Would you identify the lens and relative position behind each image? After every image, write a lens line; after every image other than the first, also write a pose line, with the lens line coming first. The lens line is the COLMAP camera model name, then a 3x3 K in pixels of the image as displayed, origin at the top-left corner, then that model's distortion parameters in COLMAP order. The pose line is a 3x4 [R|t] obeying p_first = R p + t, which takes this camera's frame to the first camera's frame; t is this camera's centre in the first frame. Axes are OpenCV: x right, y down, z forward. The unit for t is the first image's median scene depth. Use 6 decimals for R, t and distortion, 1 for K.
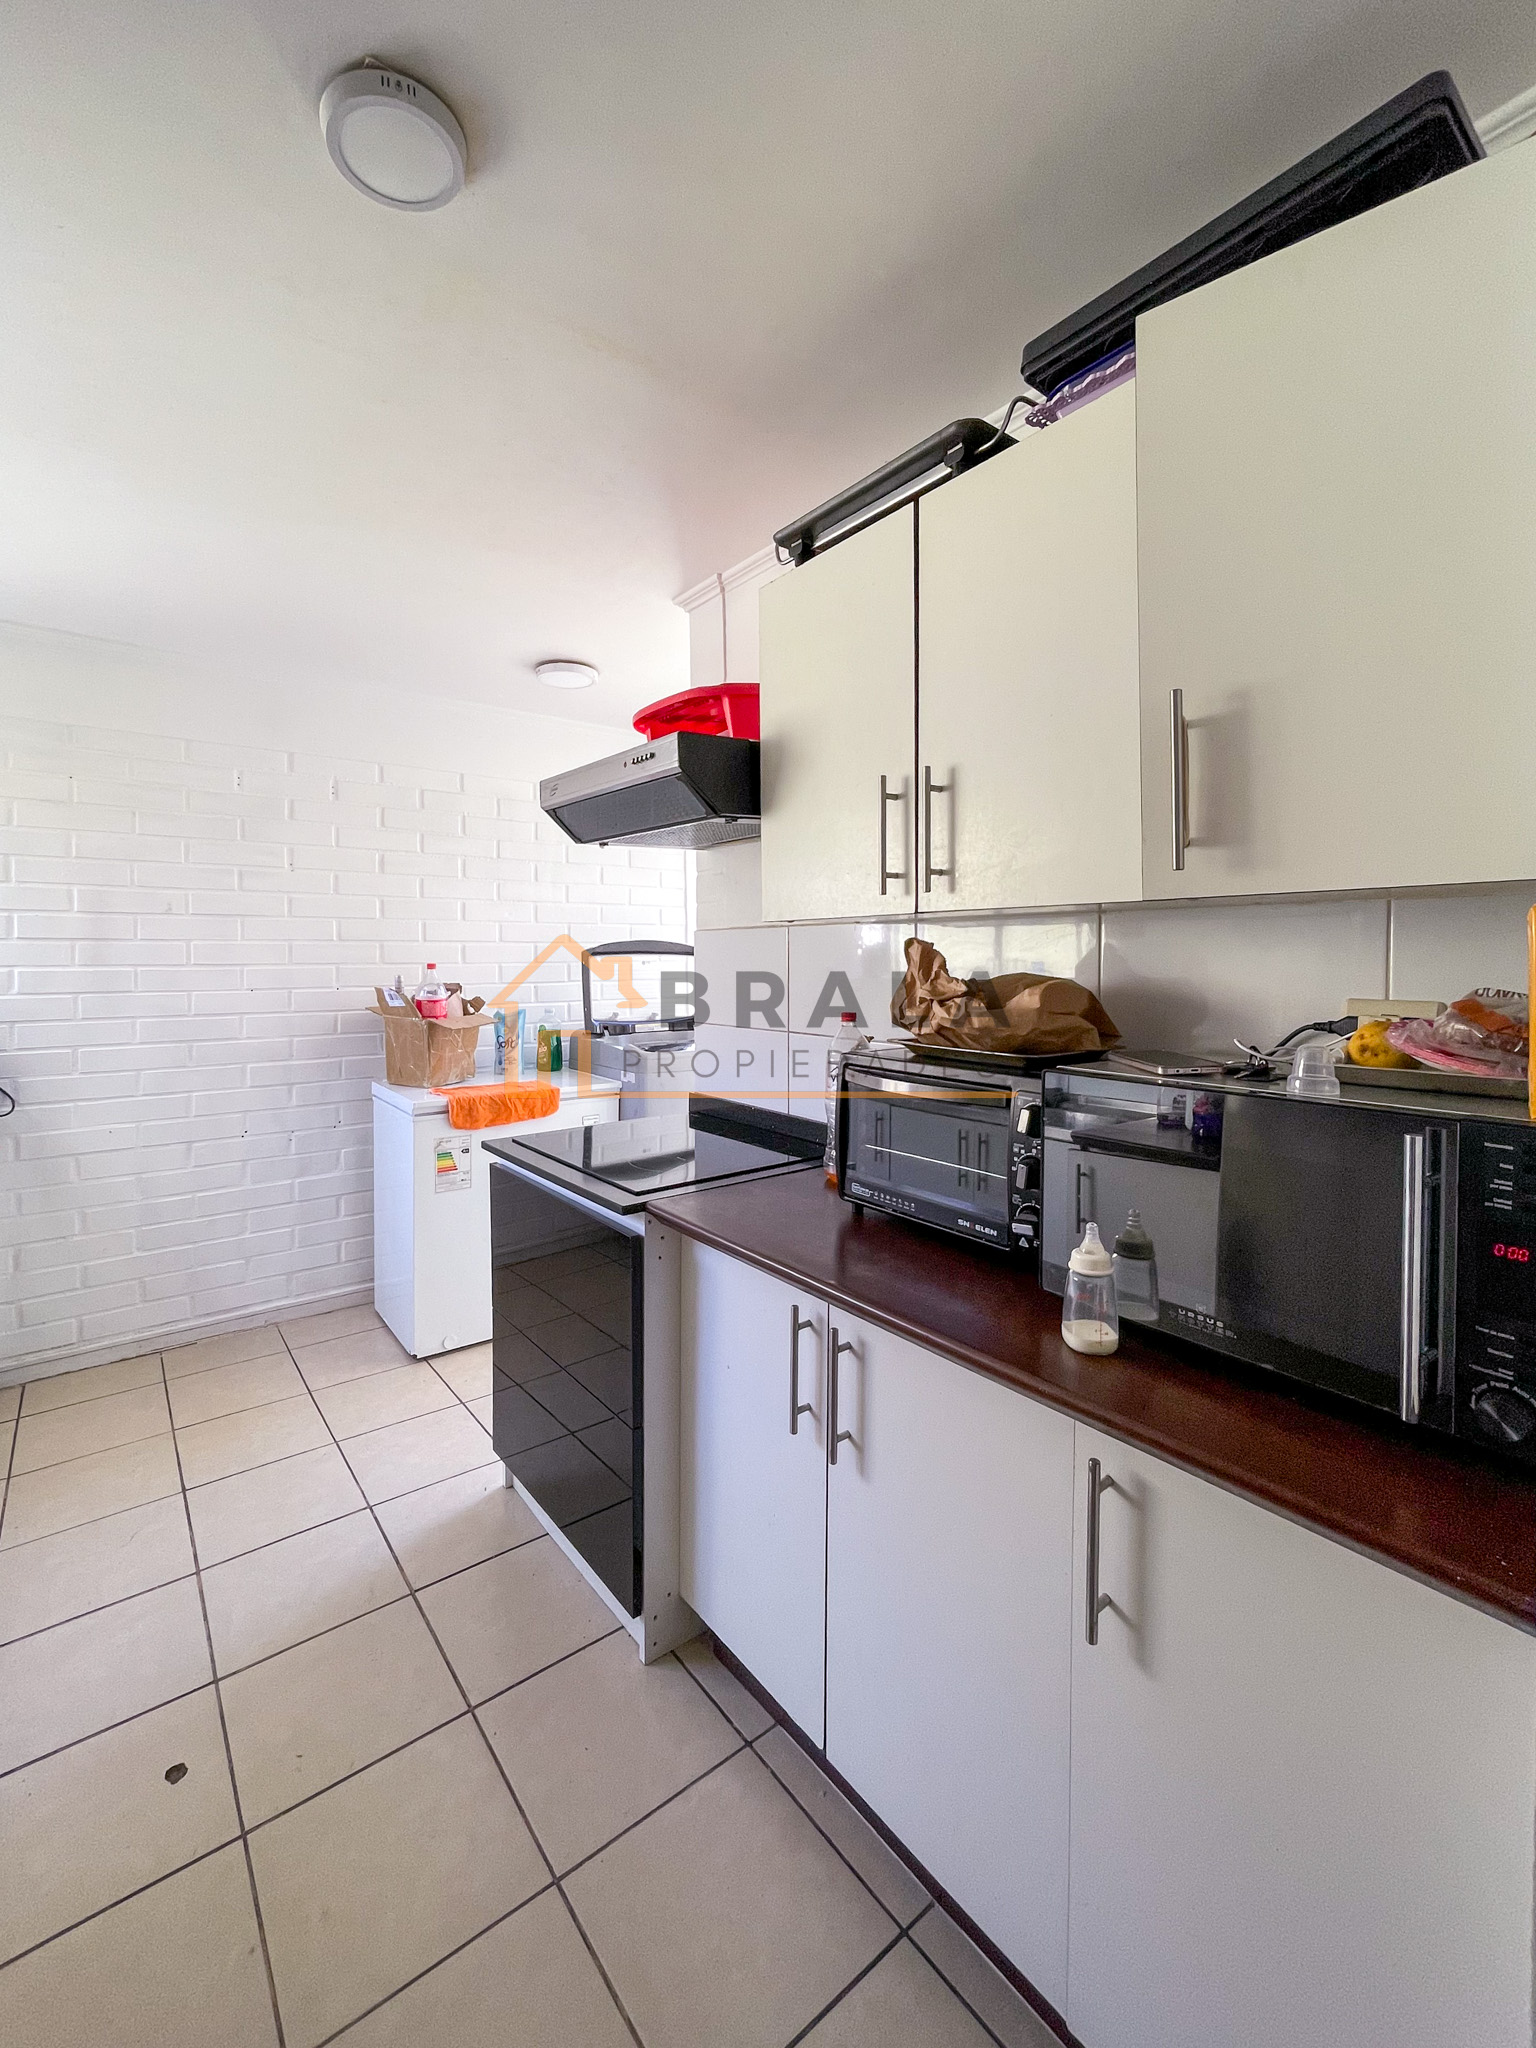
lens RADIAL K [[838.4, 0, 754.8], [0, 838.4, 1001.0], [0, 0, 1]] dist [-0.000084, 0.000045]
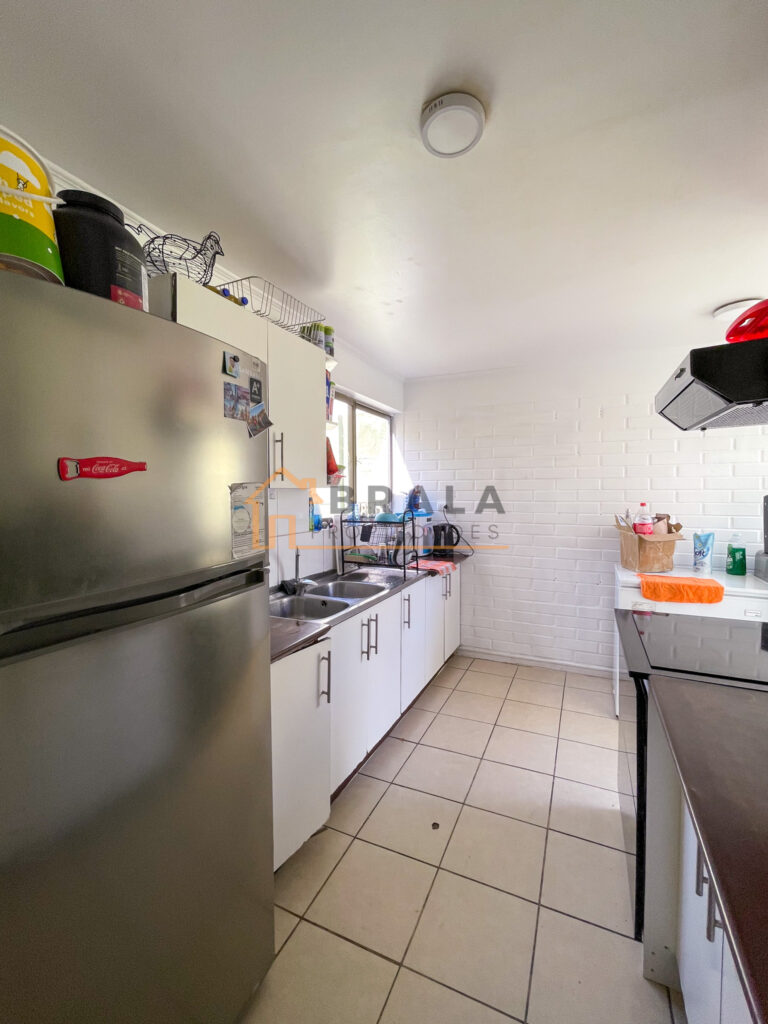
lens RADIAL K [[428.2, 0, 407.8], [0, 428.2, 514.3], [0, 0, 1]] dist [-0.011399, -0.000301]
pose [[0.494858, 0.050073, -0.867530, 0.150344], [-0.049588, 0.998339, 0.029337, -0.022348], [0.867558, 0.028502, 0.496519, 0.121979]]
